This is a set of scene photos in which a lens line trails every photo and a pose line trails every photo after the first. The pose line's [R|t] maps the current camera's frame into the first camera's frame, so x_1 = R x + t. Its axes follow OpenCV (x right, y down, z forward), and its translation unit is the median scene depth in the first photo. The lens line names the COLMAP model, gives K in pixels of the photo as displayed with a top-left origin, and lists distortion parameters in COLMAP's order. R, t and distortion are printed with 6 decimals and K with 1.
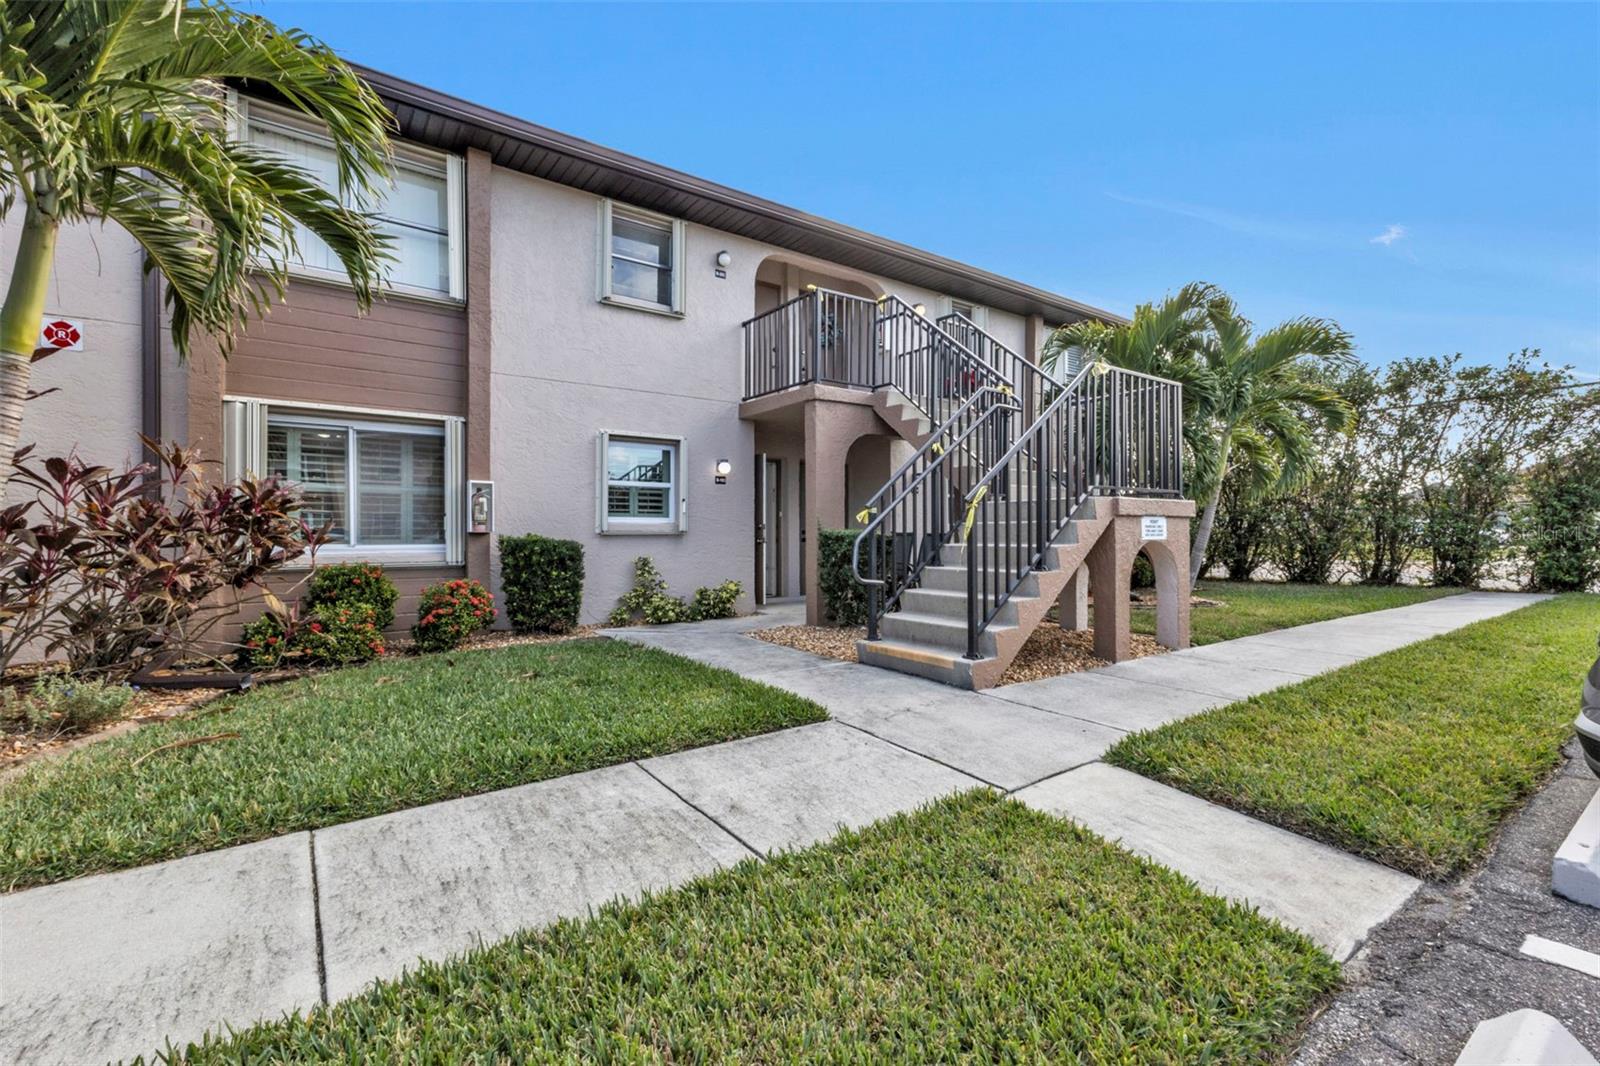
lens RADIAL K [[661.1, 0, 780.9], [0, 661.1, 524.8], [0, 0, 1]] dist [0.023913, 0.000038]
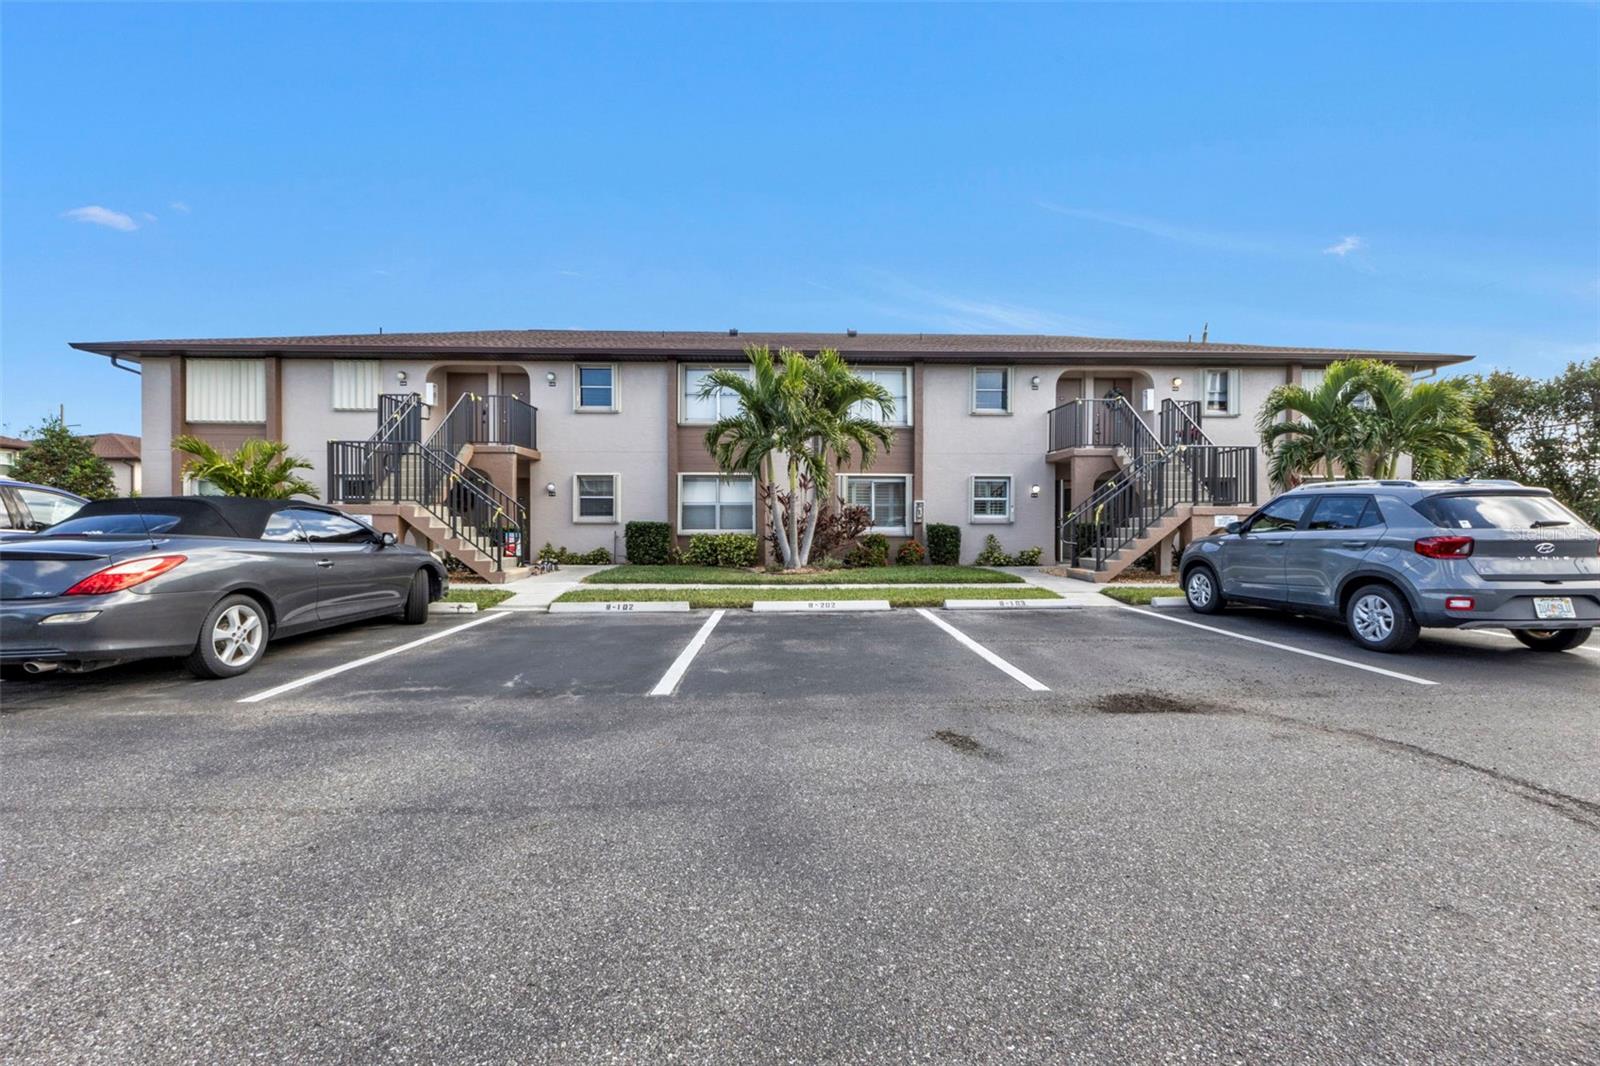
lens RADIAL K [[661.1, 0, 780.9], [0, 661.1, 524.8], [0, 0, 1]] dist [0.023913, 0.000038]
pose [[0.809874, 0.003072, -0.586596, 0.523677], [0.004676, 0.999921, 0.011694, -0.009012], [0.586585, -0.012213, 0.809795, -1.178495]]
